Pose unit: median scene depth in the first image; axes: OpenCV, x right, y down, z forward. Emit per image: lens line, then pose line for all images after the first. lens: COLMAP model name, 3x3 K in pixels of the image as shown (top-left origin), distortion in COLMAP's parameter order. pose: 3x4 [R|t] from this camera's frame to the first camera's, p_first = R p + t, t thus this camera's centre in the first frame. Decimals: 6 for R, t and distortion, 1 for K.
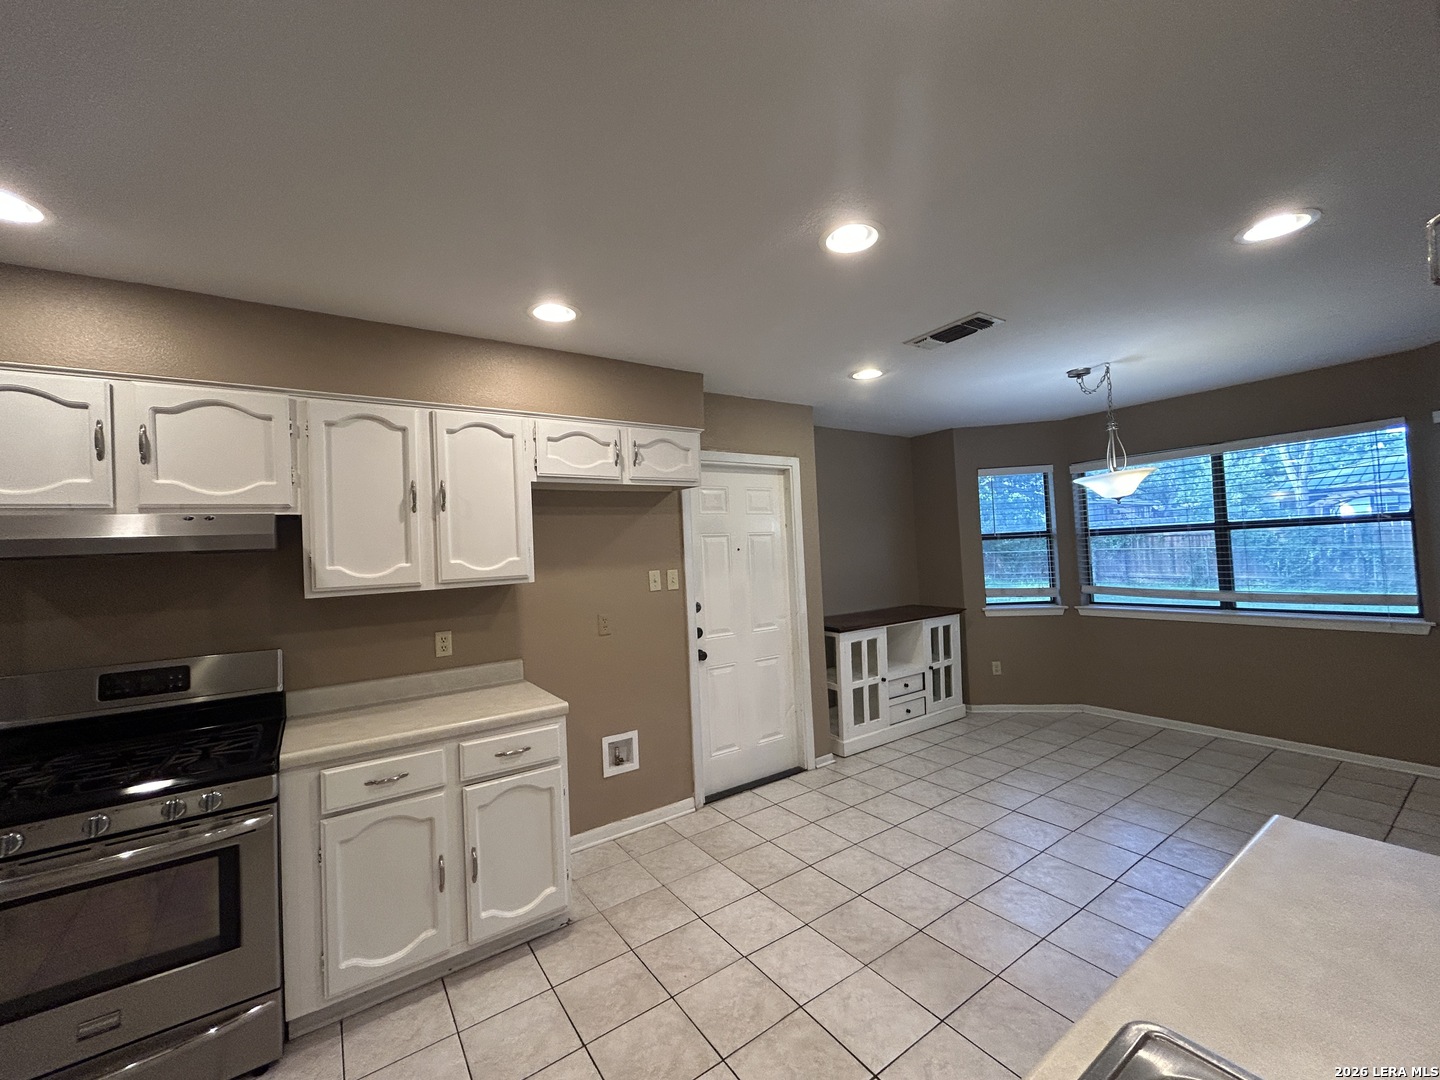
lens RADIAL K [[586.7, 0, 719.6], [0, 586.7, 538.1], [0, 0, 1]] dist [-0.000582, 0.000683]
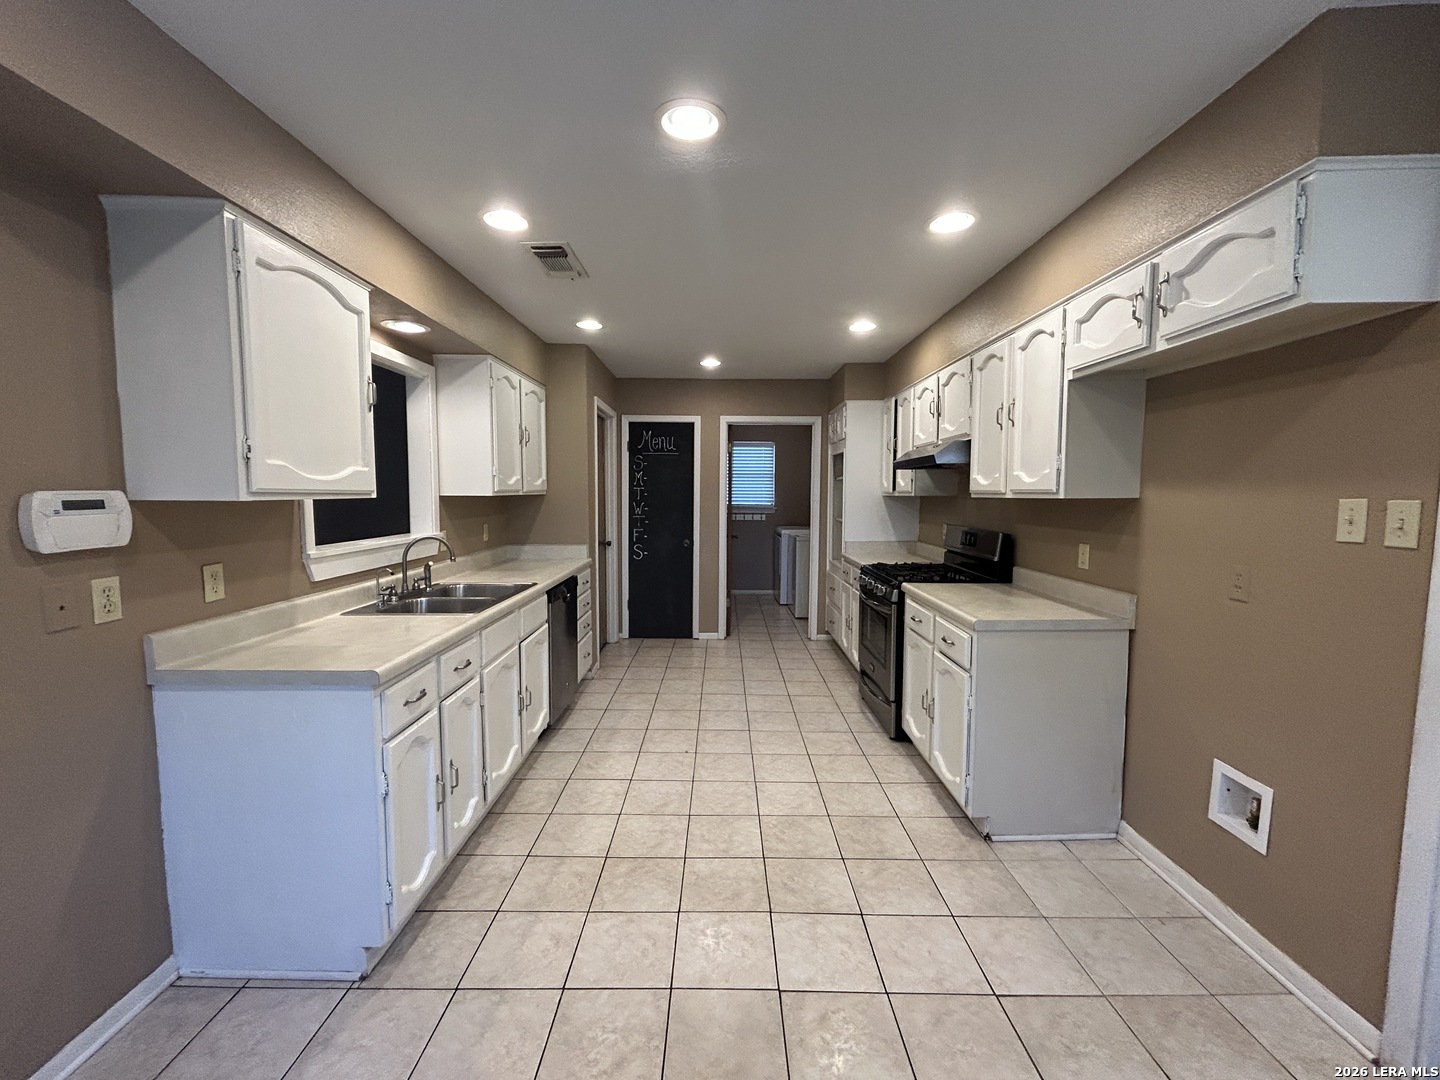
lens RADIAL K [[586.7, 0, 719.6], [0, 586.7, 538.1], [0, 0, 1]] dist [-0.000582, 0.000683]
pose [[-0.566726, 0.111355, -0.816346, 0.536533], [0.045441, 0.993541, 0.103980, 0.015450], [0.822652, 0.021833, -0.568126, 0.835014]]
